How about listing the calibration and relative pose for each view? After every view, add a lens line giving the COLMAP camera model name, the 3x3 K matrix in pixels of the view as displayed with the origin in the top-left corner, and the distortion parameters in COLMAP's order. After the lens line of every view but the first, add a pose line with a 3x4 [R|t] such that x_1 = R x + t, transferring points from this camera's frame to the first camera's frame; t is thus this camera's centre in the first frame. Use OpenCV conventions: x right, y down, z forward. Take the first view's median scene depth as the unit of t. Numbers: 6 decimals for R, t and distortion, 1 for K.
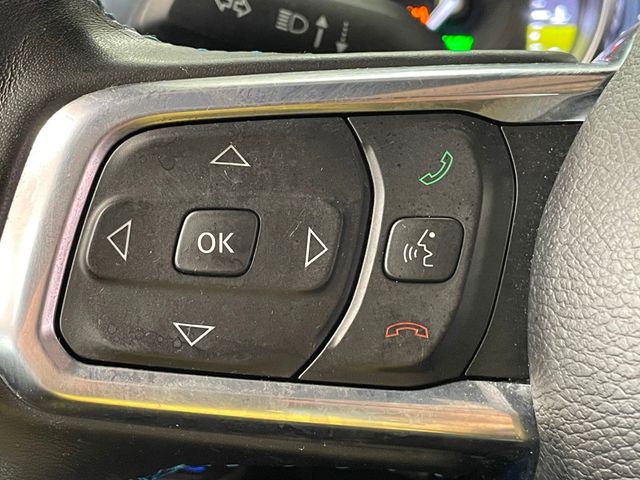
lens RADIAL K [[997.5, 0, 319.0], [0, 997.5, 241.3], [0, 0, 1]] dist [0.133723, 0.000000]
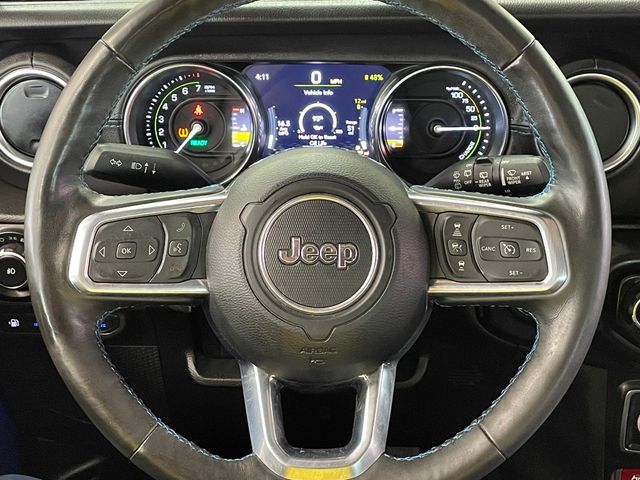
lens RADIAL K [[997.5, 0, 320.7], [0, 997.5, 240.4], [0, 0, 1]] dist [0.133723, 0.000000]
pose [[0.982870, -0.074472, 0.168585, -0.010628], [0.059615, 0.994015, 0.091544, -0.354641], [-0.174393, -0.079926, 0.981427, -3.033842]]
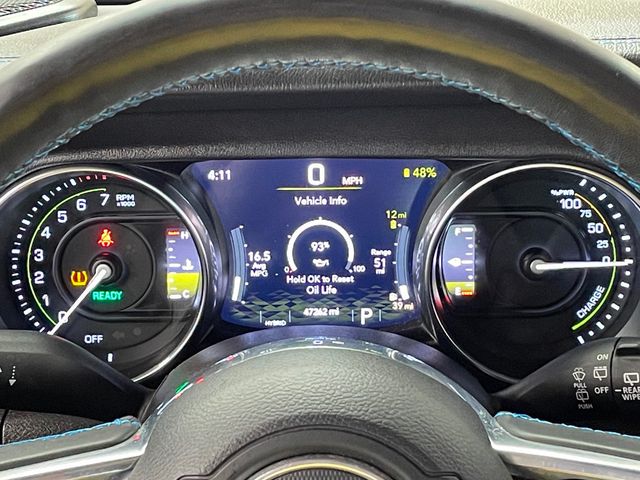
lens RADIAL K [[1443.9, 0, 318.0], [0, 1443.9, 238.4], [0, 0, 1]] dist [0.102509, 0.000000]
pose [[0.984161, -0.085108, 0.155513, 0.242188], [0.075296, 0.994844, 0.067939, -0.816470], [-0.160493, -0.055153, 0.985495, -2.002000]]
